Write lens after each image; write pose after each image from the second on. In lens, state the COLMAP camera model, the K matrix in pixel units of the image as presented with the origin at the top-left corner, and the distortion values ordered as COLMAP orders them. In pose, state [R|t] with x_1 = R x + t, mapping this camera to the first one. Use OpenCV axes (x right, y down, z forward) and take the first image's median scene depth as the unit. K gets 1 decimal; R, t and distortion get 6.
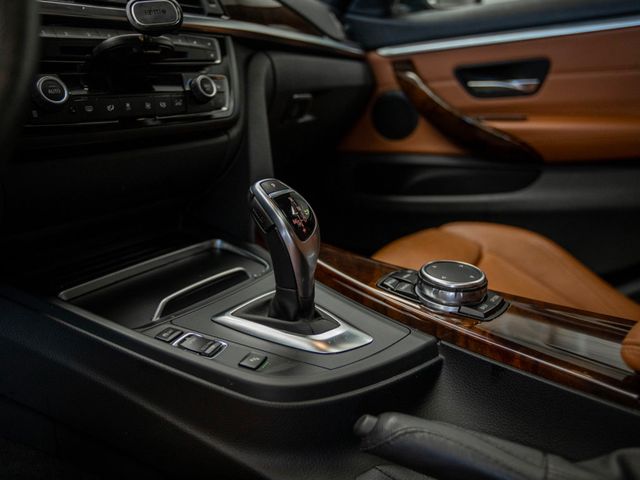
lens RADIAL K [[426.8, 0, 320.0], [0, 426.8, 240.0], [0, 0, 1]] dist [-0.002514, 0.000421]
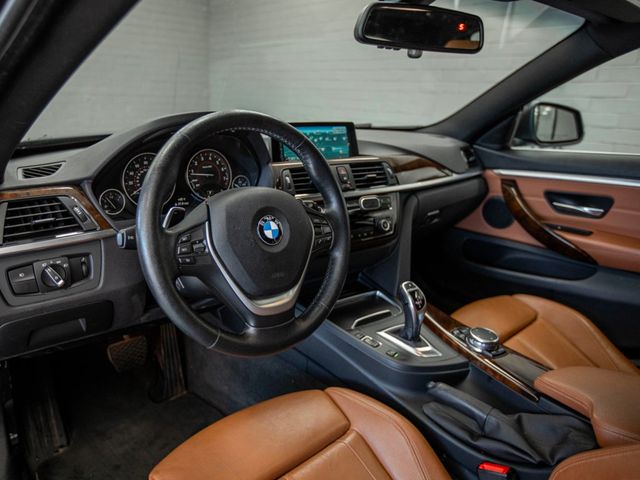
lens RADIAL K [[430.9, 0, 318.8], [0, 430.9, 252.8], [0, 0, 1]] dist [0.080299, 0.001576]
pose [[0.948657, 0.148901, -0.279068, 0.050047], [-0.134551, 0.988431, 0.070001, -0.328954], [0.286263, -0.028858, 0.957717, -1.214978]]
